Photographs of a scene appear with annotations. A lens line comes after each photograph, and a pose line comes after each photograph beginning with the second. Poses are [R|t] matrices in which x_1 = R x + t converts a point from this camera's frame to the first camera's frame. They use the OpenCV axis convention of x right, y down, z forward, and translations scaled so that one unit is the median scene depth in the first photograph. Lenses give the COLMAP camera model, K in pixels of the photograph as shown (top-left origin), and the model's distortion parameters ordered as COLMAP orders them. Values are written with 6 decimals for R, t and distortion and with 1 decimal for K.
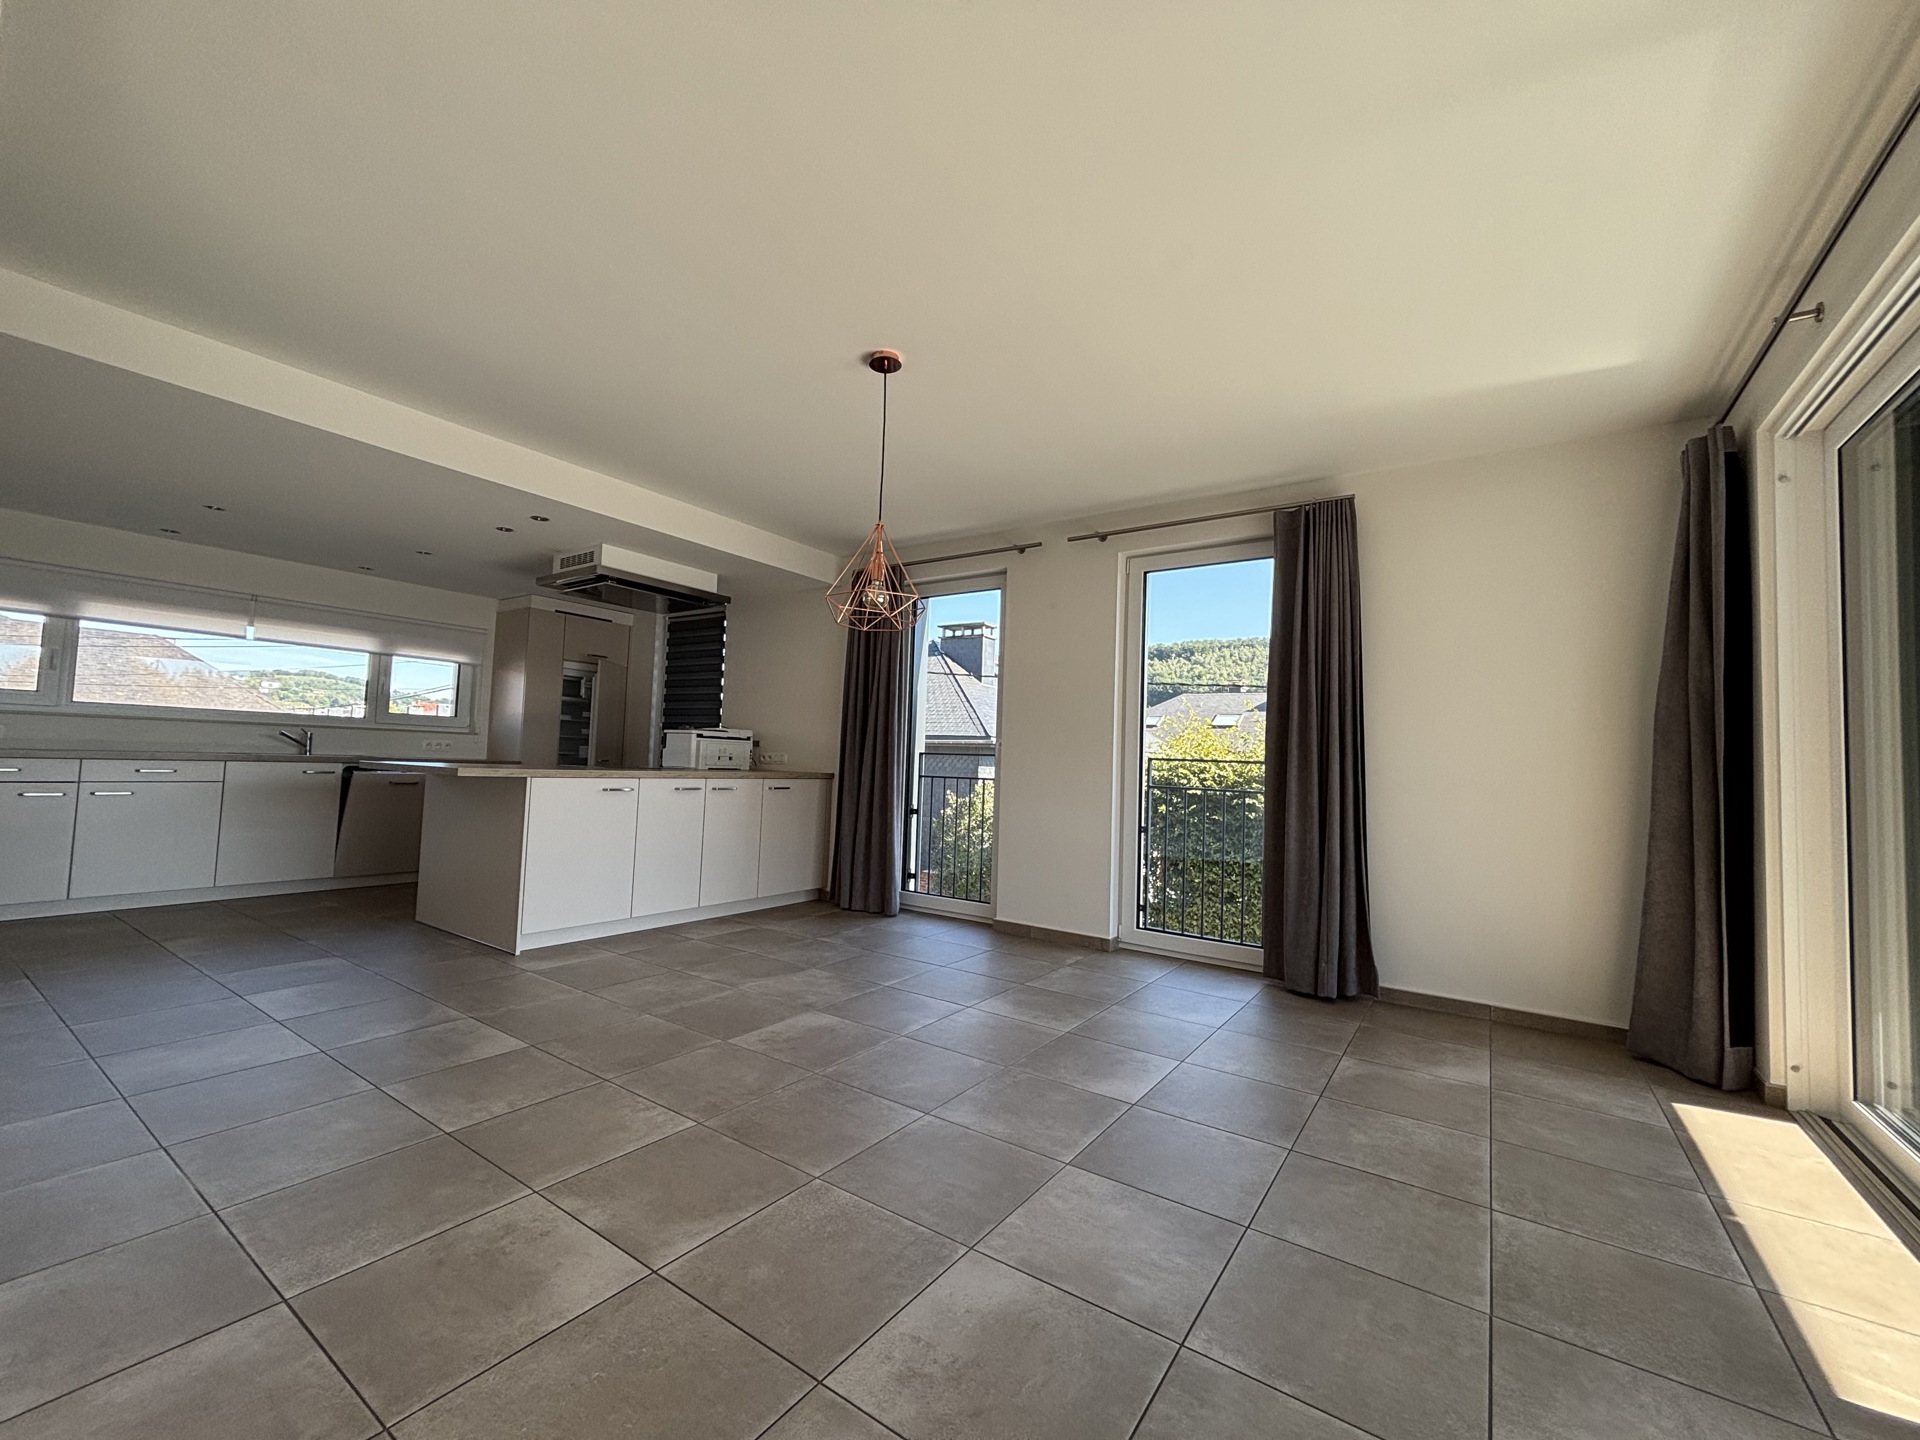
lens RADIAL K [[778.0, 0, 955.6], [0, 778.0, 720.8], [0, 0, 1]] dist [0.002142, -0.000300]
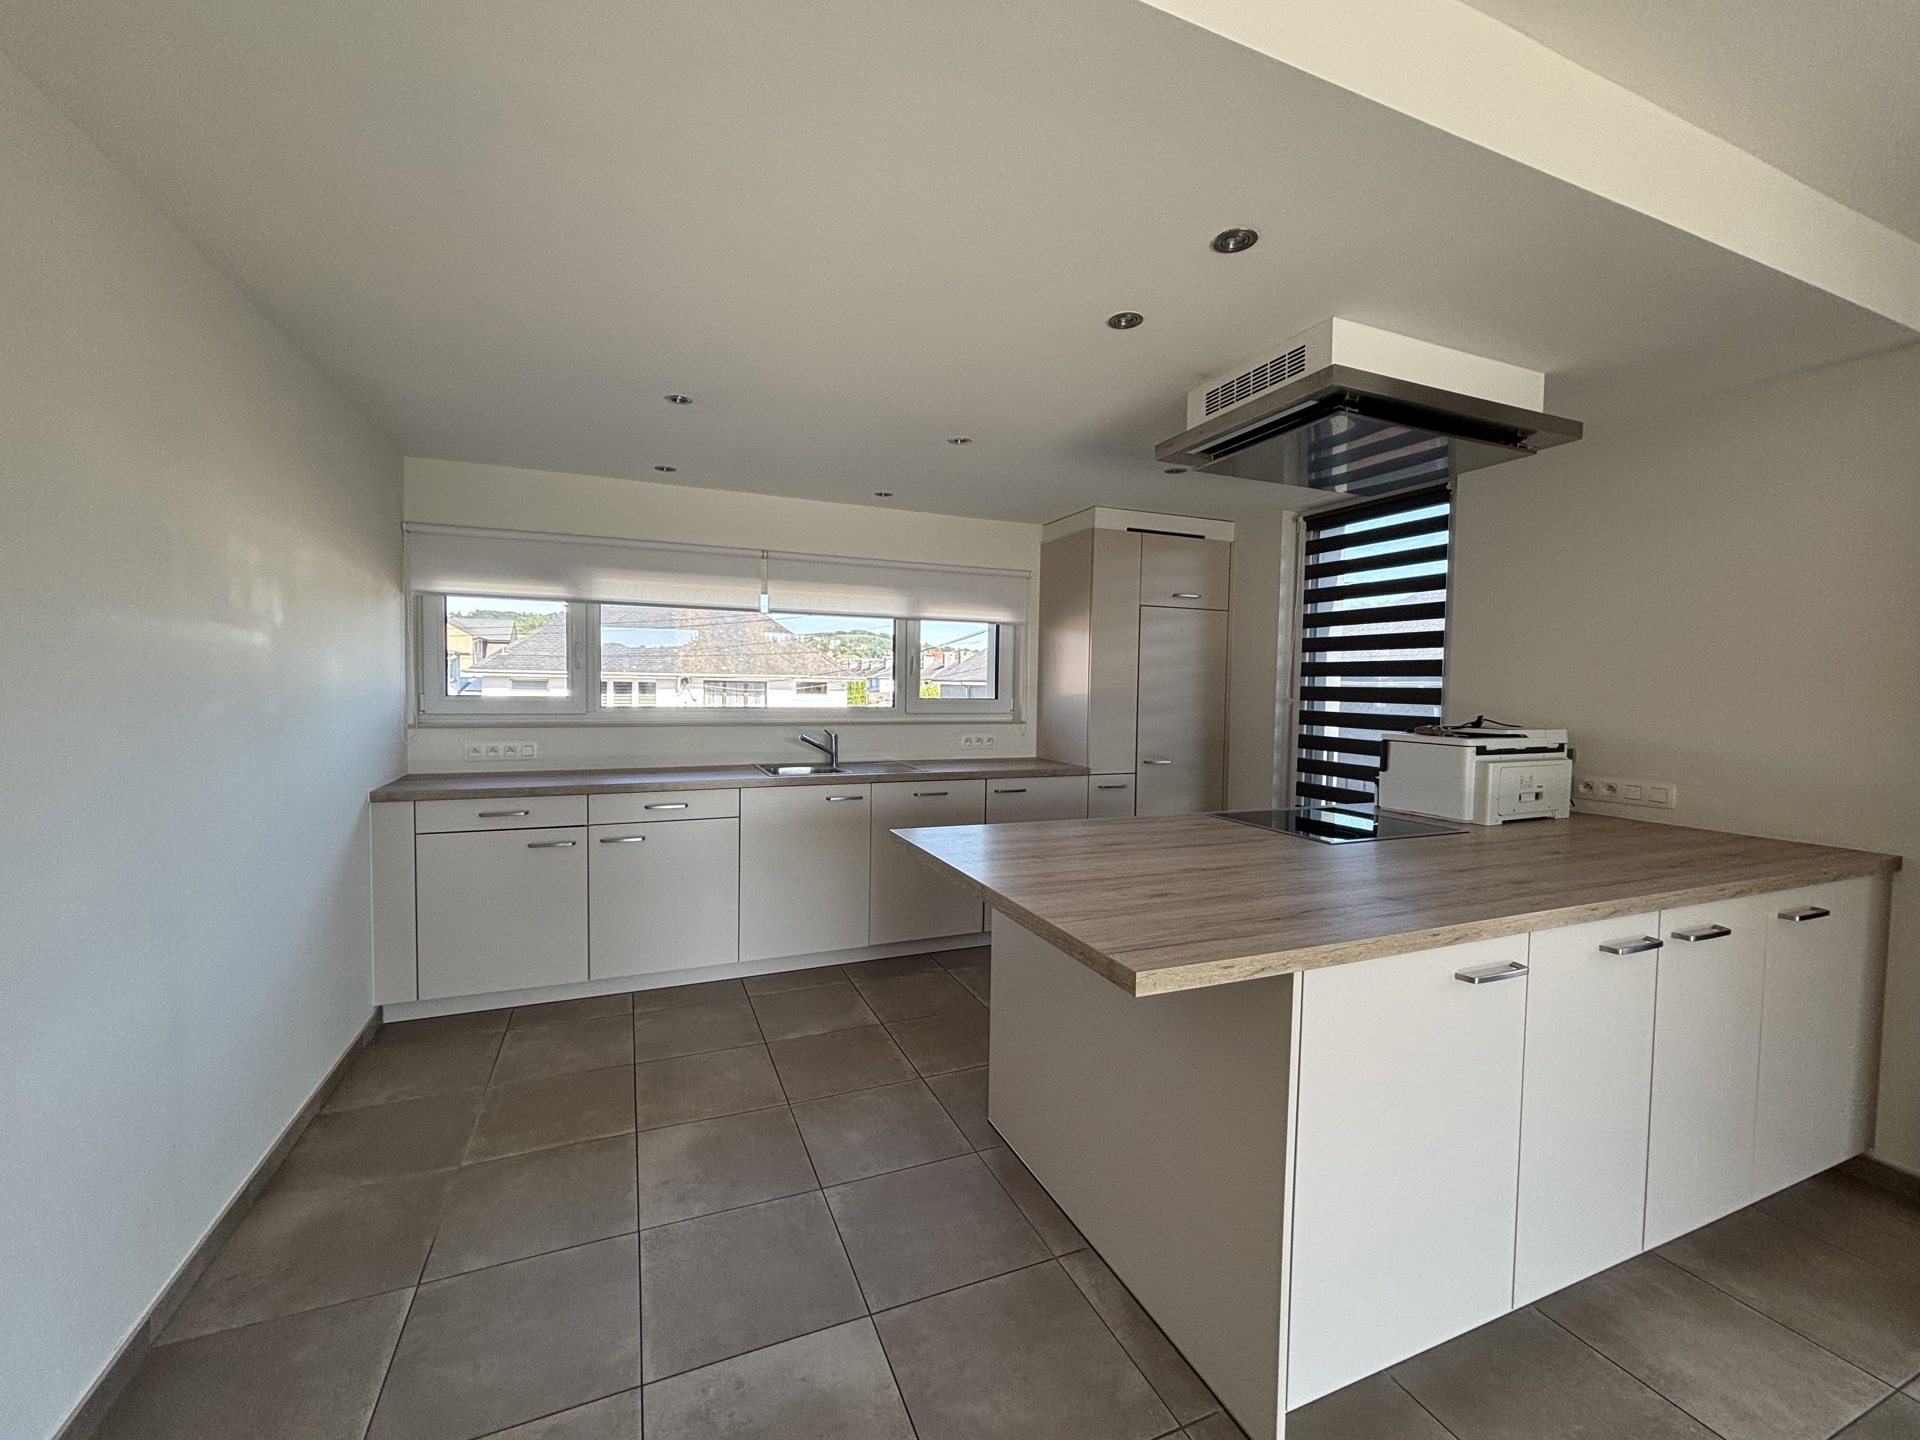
lens RADIAL K [[778.0, 0, 955.6], [0, 778.0, 720.8], [0, 0, 1]] dist [0.002142, -0.000300]
pose [[0.841104, 0.001178, -0.540872, -0.404511], [0.045098, 0.996363, 0.072300, -0.053876], [0.538990, -0.085204, 0.837992, 0.536129]]
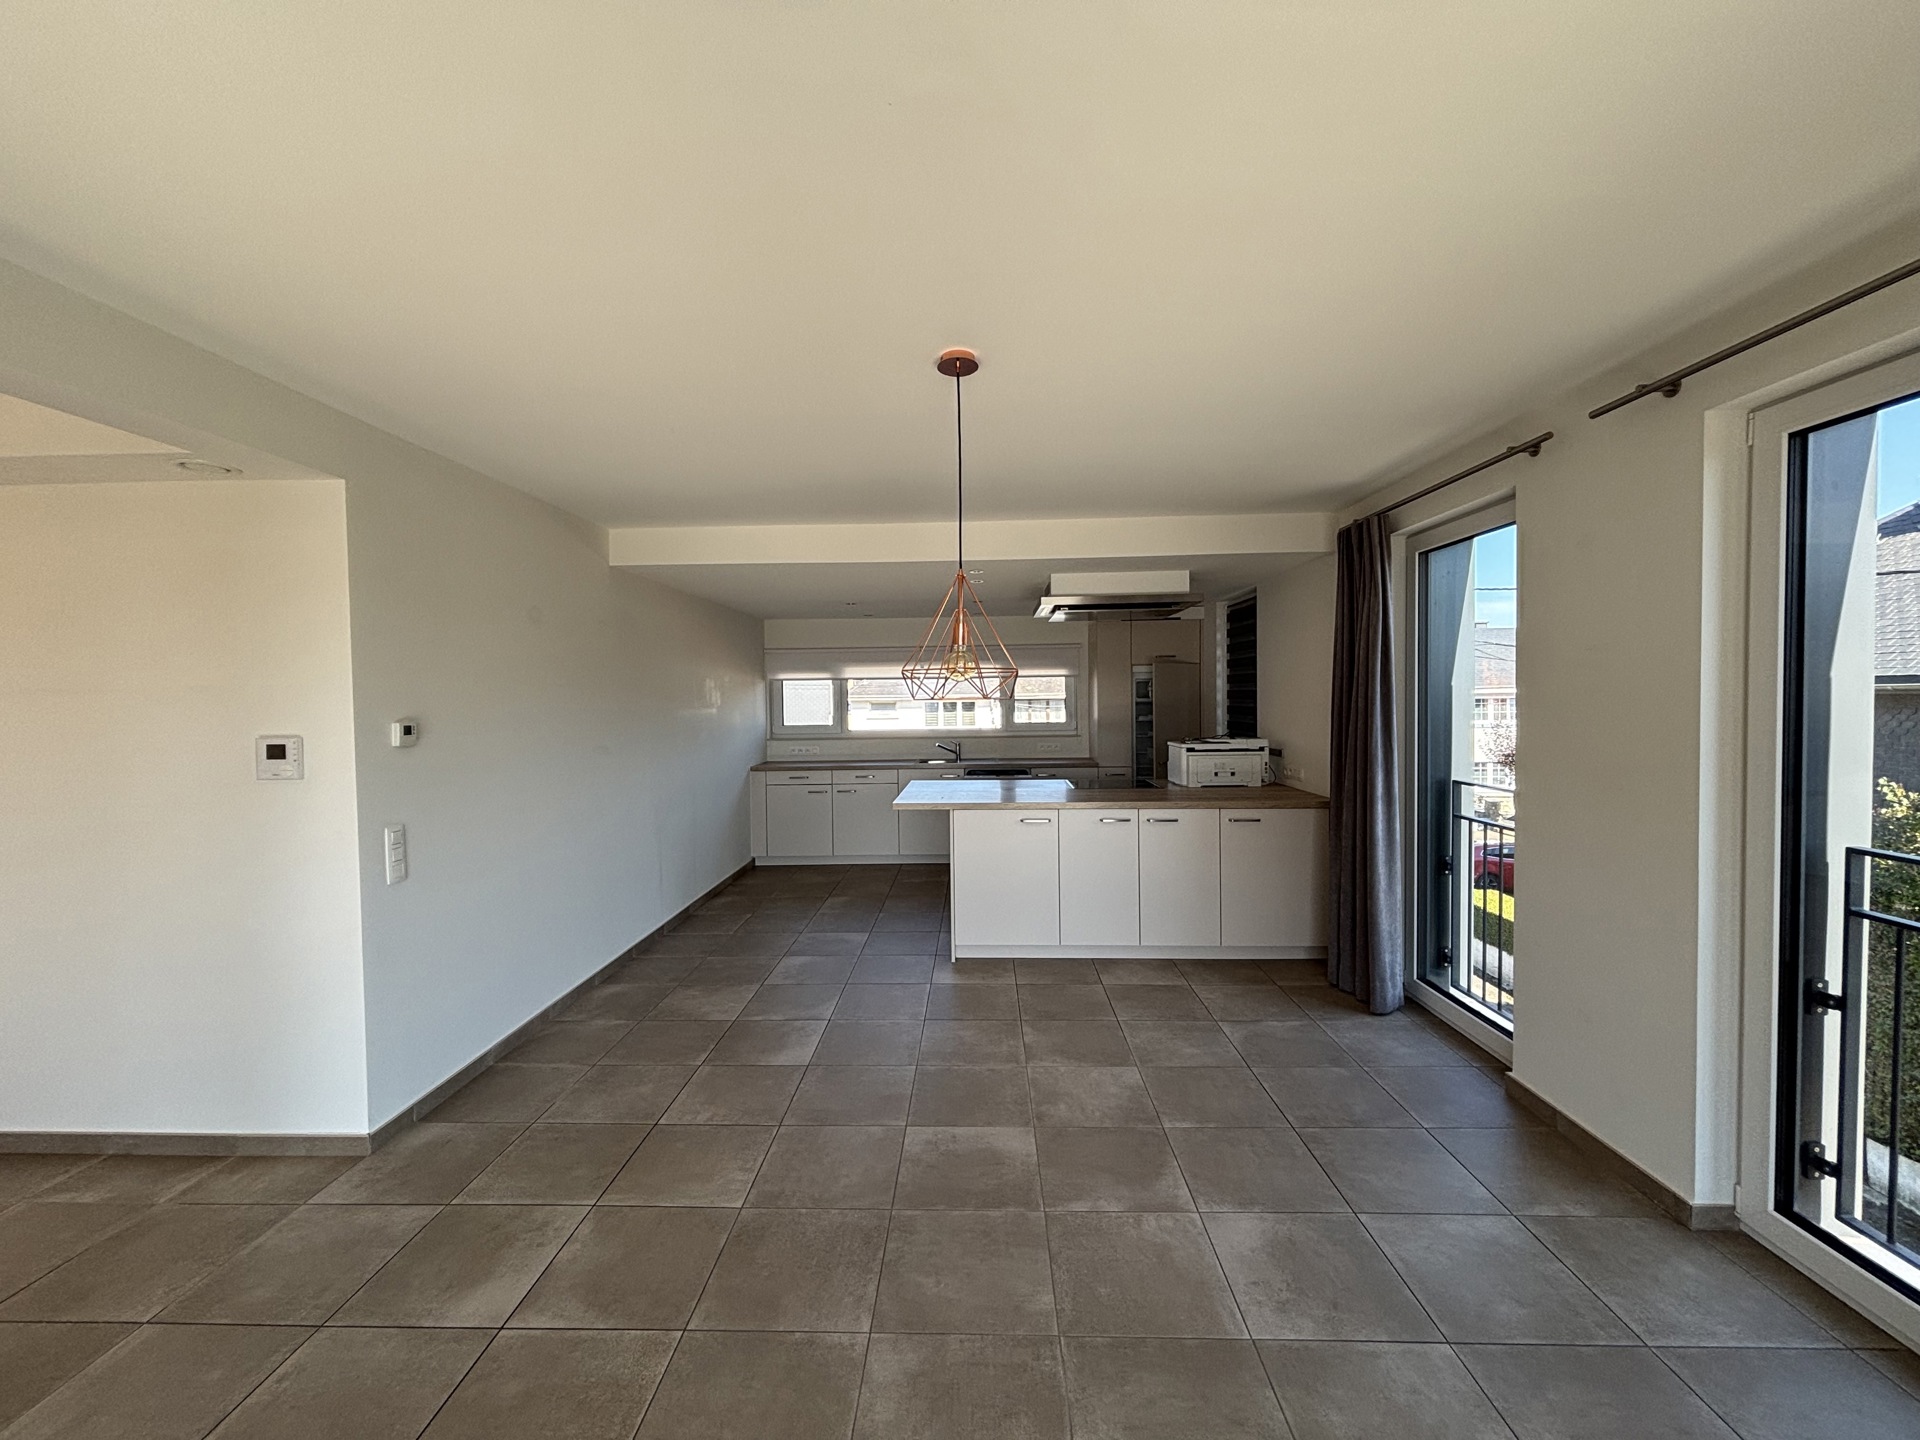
lens RADIAL K [[778.0, 0, 955.6], [0, 778.0, 720.8], [0, 0, 1]] dist [0.002142, -0.000300]
pose [[0.531948, -0.016829, -0.846610, 0.350777], [0.080397, 0.996290, 0.030712, -0.077111], [0.842952, -0.084402, 0.531327, 0.341119]]
